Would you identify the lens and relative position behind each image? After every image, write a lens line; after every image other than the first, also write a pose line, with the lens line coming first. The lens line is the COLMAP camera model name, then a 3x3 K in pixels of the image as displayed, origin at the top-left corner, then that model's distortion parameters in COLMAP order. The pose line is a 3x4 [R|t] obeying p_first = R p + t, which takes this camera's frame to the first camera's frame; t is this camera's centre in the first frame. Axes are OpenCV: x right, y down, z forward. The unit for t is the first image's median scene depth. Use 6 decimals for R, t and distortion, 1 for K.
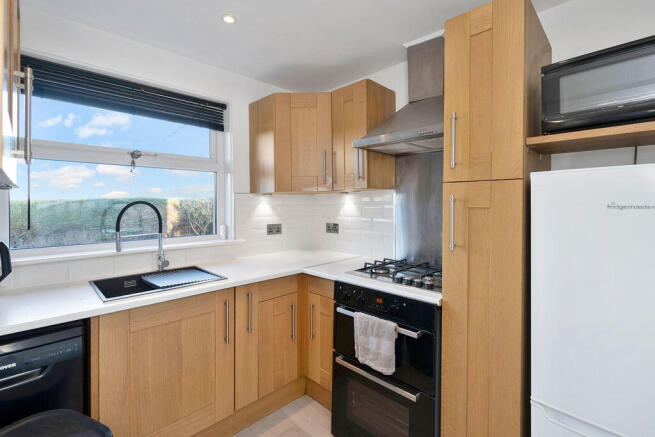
lens RADIAL K [[315.4, 0, 325.5], [0, 315.4, 205.9], [0, 0, 1]] dist [-0.001844, 0.000018]
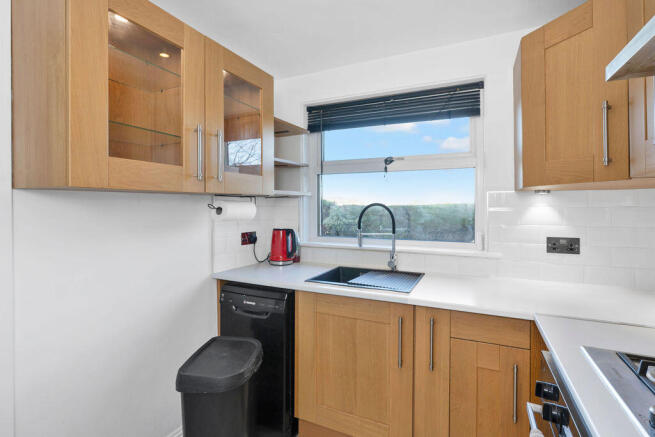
lens RADIAL K [[315.4, 0, 325.5], [0, 315.4, 205.9], [0, 0, 1]] dist [-0.001844, 0.000018]
pose [[0.326066, -0.001211, -0.945346, 0.367995], [-0.007542, 0.999964, -0.003883, -0.000002], [0.945317, 0.008396, 0.326046, 0.439589]]
